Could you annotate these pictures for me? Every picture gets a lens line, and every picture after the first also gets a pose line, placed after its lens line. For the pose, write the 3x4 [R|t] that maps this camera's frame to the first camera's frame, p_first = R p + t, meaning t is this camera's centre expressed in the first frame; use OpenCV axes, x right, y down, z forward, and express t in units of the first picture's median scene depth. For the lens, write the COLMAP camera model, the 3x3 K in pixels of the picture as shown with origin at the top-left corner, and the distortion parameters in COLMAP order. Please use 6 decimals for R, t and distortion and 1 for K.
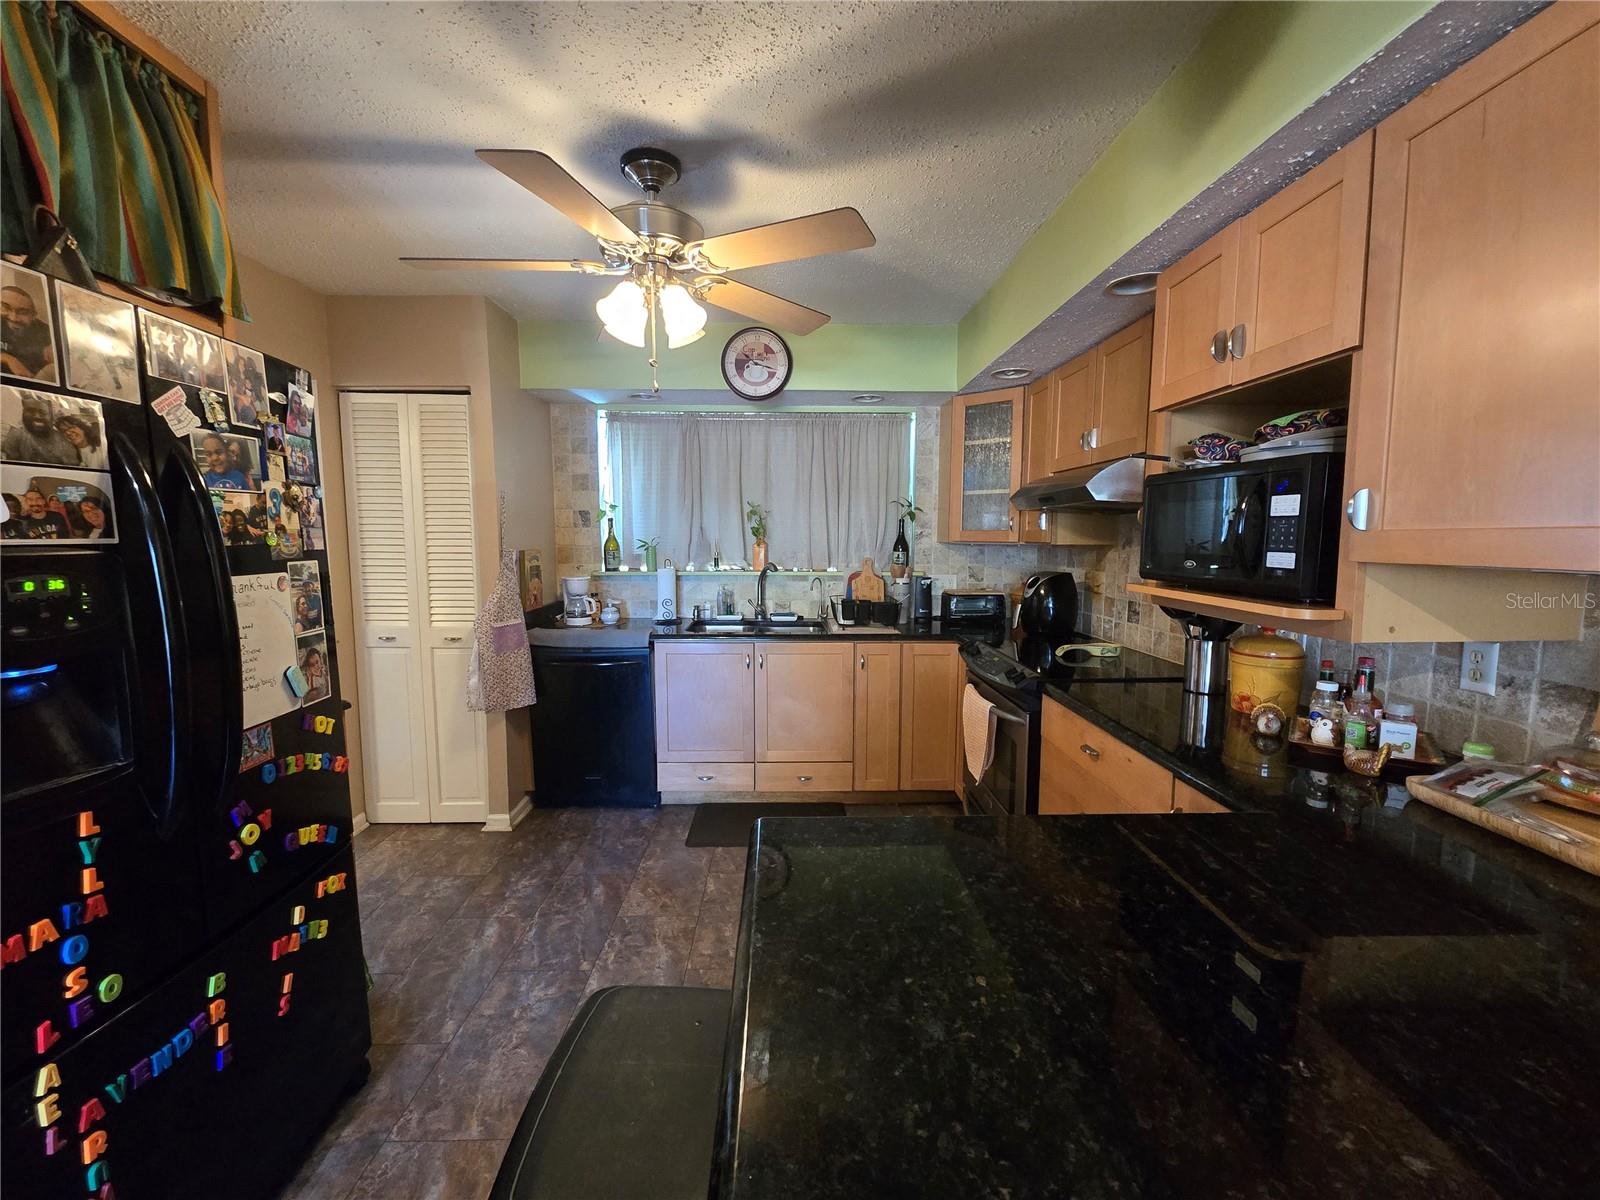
lens RADIAL K [[652.2, 0, 810.1], [0, 652.2, 603.9], [0, 0, 1]] dist [-0.000568, 0.000013]
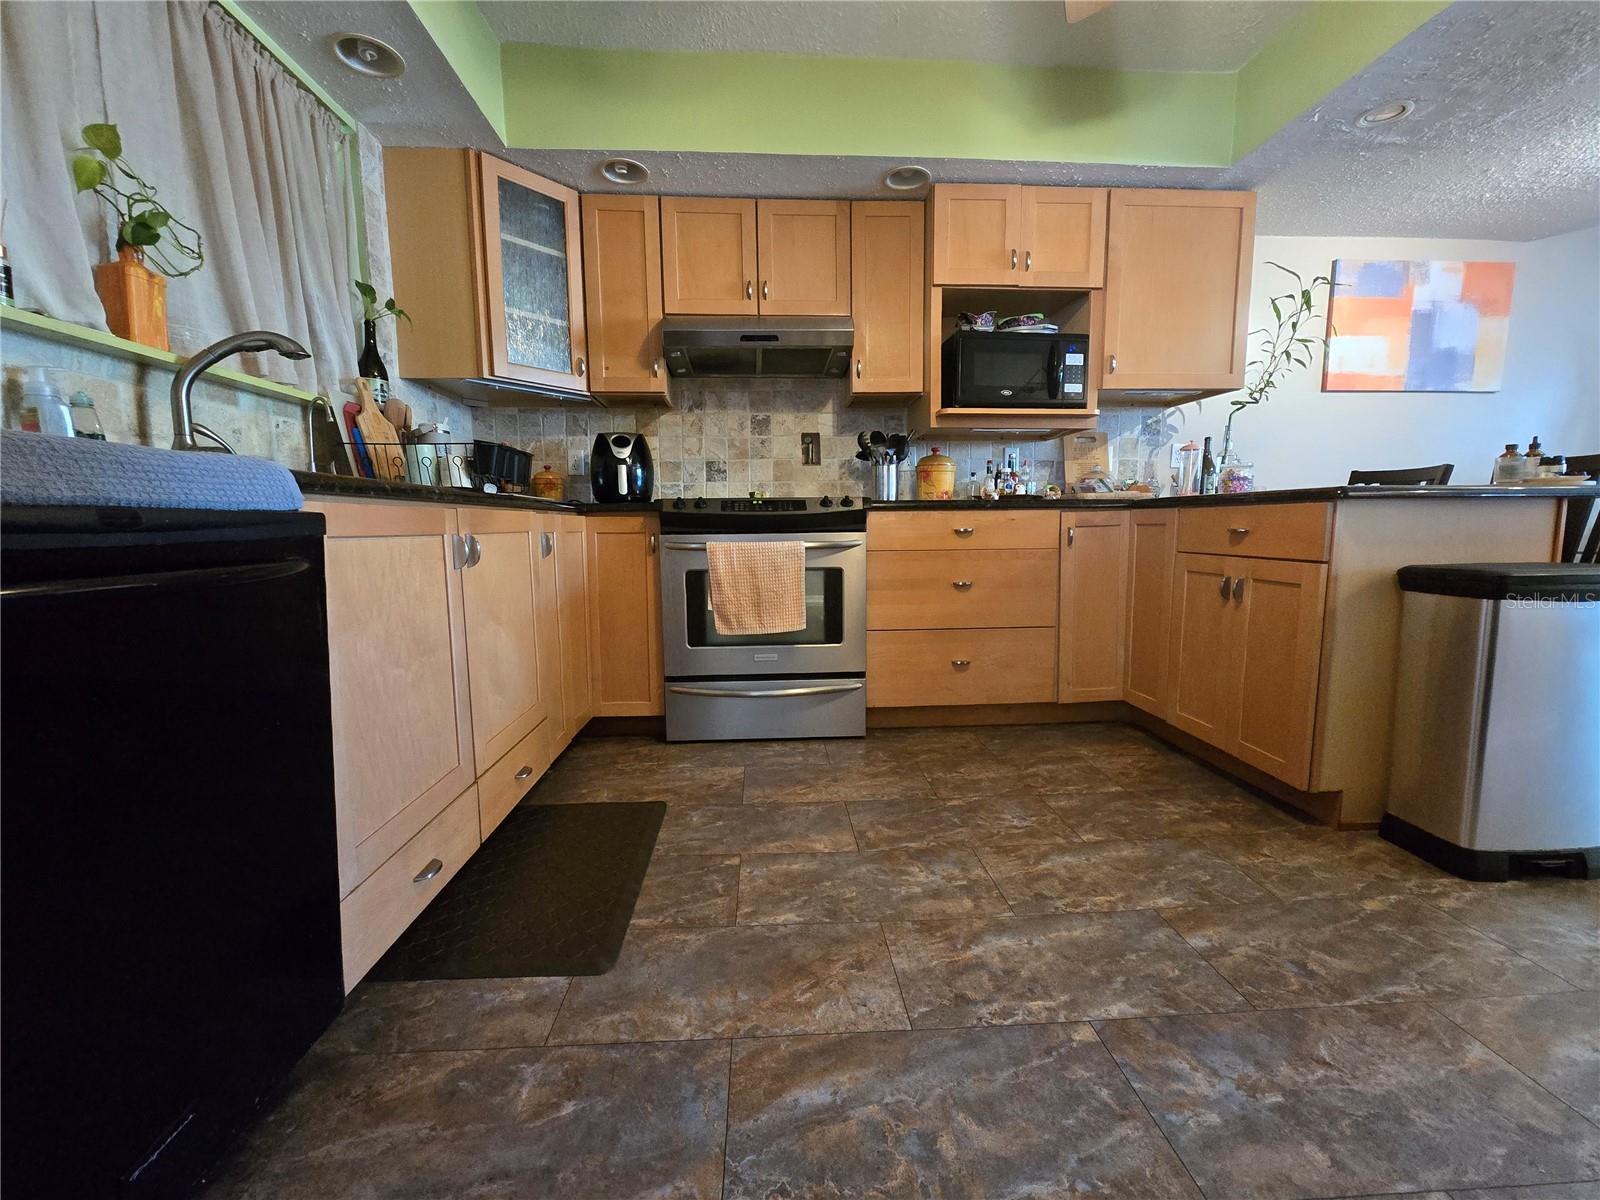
lens RADIAL K [[653.0, 0, 801.1], [0, 653.0, 601.6], [0, 0, 1]] dist [0.001547, 0.000138]
pose [[-0.027378, -0.120148, 0.992378, -0.748122], [0.115193, 0.985758, 0.122524, 0.134251], [-0.992966, 0.117670, -0.013147, 1.112736]]
